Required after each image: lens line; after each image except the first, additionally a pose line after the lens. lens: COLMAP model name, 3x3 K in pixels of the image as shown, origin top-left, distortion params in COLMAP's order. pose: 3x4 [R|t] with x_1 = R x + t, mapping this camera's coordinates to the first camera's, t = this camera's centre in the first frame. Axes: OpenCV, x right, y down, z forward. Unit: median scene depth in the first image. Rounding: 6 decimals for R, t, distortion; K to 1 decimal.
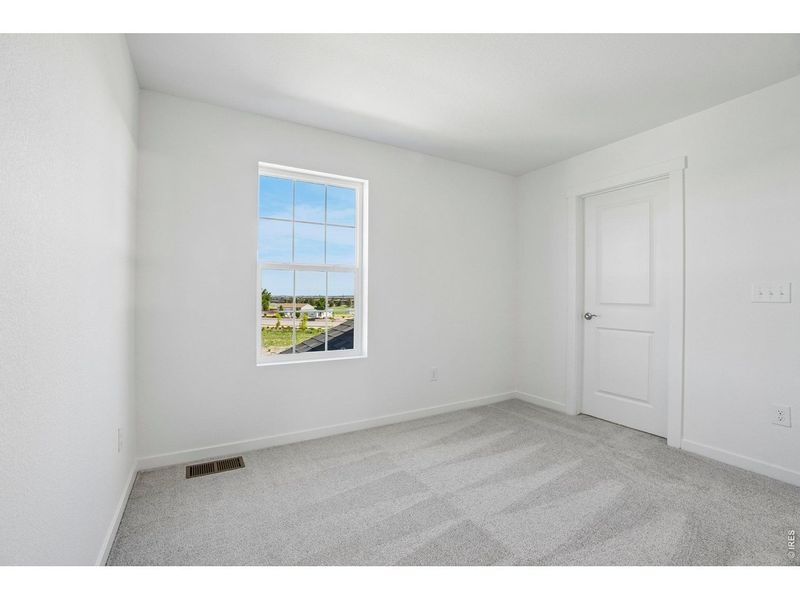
lens RADIAL K [[368.1, 0, 415.0], [0, 368.1, 297.0], [0, 0, 1]] dist [-0.016534, 0.000206]
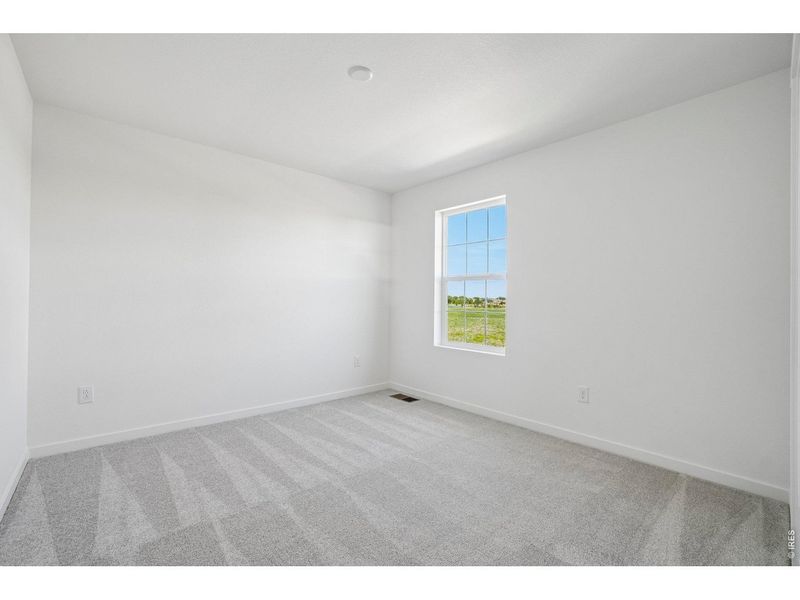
lens RADIAL K [[356.5, 0, 398.1], [0, 356.5, 295.6], [0, 0, 1]] dist [0.001101, 0.000581]
pose [[0.193130, -0.012760, -0.981090, 0.874304], [-0.009932, 0.999839, -0.014959, 0.003518], [0.981123, 0.012633, 0.192972, 0.498930]]
